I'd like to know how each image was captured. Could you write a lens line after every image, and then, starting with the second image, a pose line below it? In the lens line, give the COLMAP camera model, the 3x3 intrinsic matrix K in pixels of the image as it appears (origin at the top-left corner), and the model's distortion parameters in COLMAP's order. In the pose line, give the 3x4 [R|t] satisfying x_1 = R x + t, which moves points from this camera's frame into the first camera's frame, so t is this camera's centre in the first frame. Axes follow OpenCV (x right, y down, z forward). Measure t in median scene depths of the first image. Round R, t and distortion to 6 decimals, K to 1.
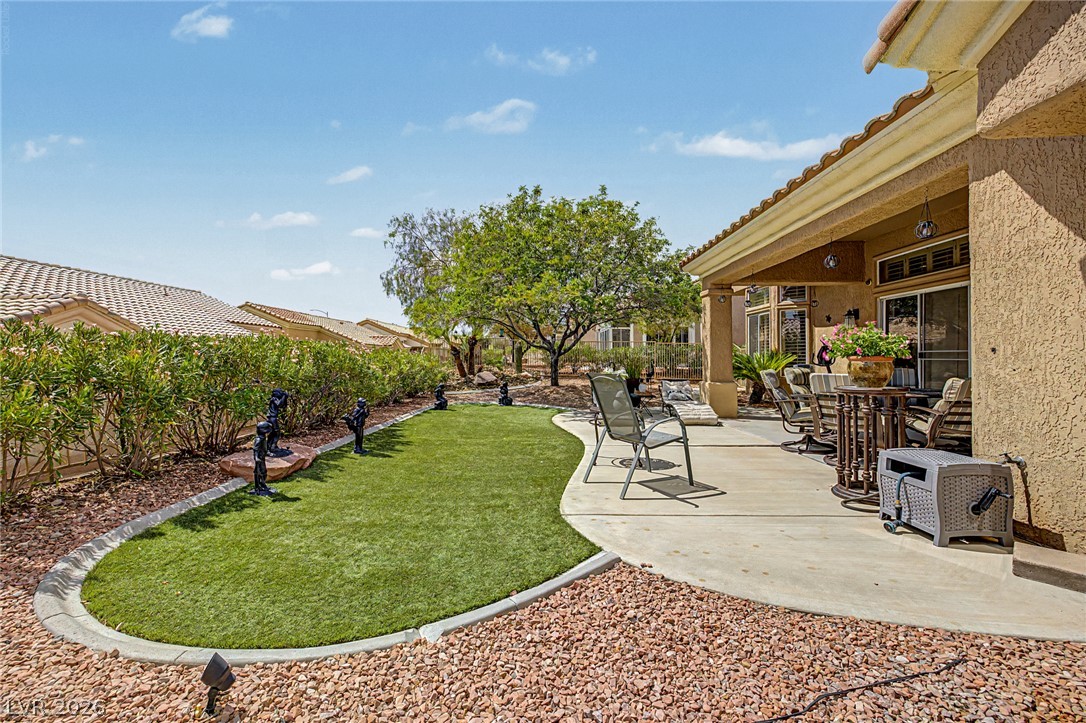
lens RADIAL K [[457.2, 0, 537.1], [0, 457.2, 355.7], [0, 0, 1]] dist [0.005252, -0.000367]
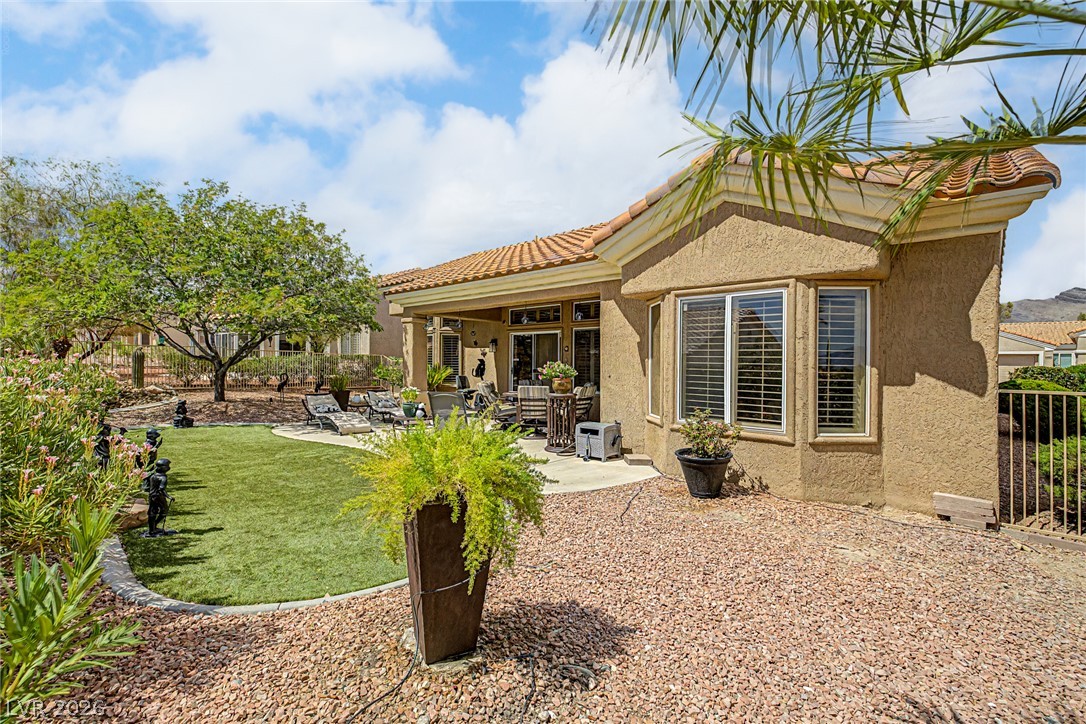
lens RADIAL K [[457.2, 0, 534.7], [0, 457.2, 360.9], [0, 0, 1]] dist [0.005252, -0.000367]
pose [[0.659372, 0.011821, 0.751724, -0.741652], [-0.014990, 0.999884, -0.002575, -0.059690], [-0.751667, -0.009571, 0.659473, -0.179015]]
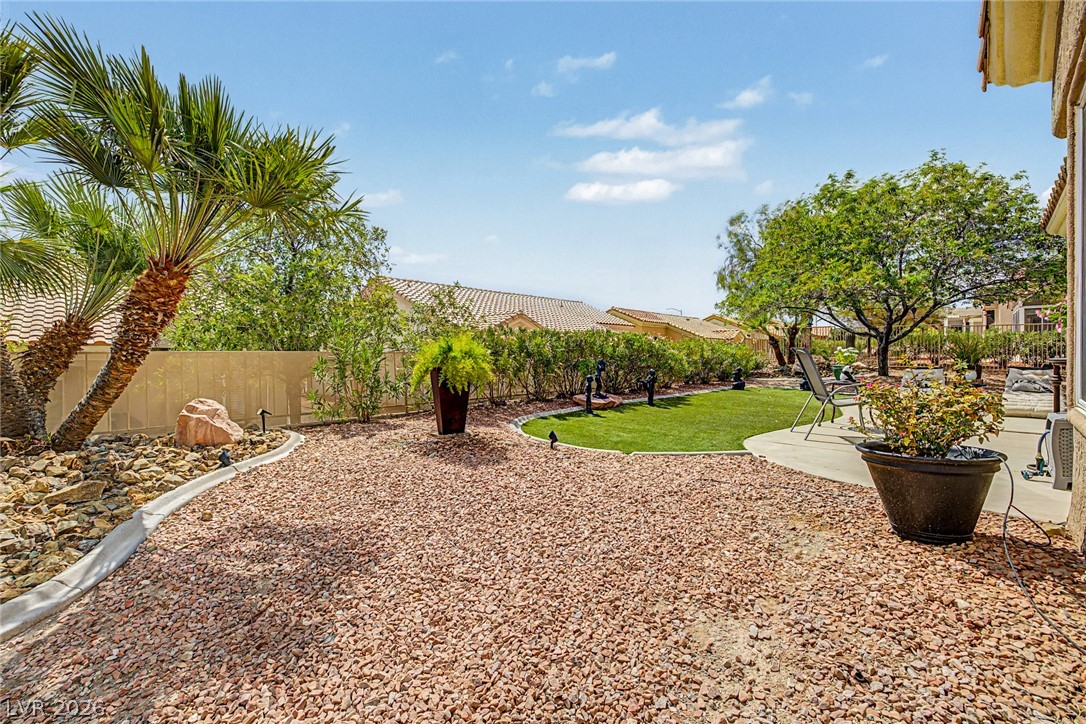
lens RADIAL K [[457.2, 0, 544.9], [0, 457.2, 359.0], [0, 0, 1]] dist [0.005252, -0.000367]
pose [[0.748036, 0.006369, -0.663628, 0.453352], [0.005283, 0.999865, 0.015550, 0.043379], [0.663638, -0.015138, 0.747901, -0.466864]]
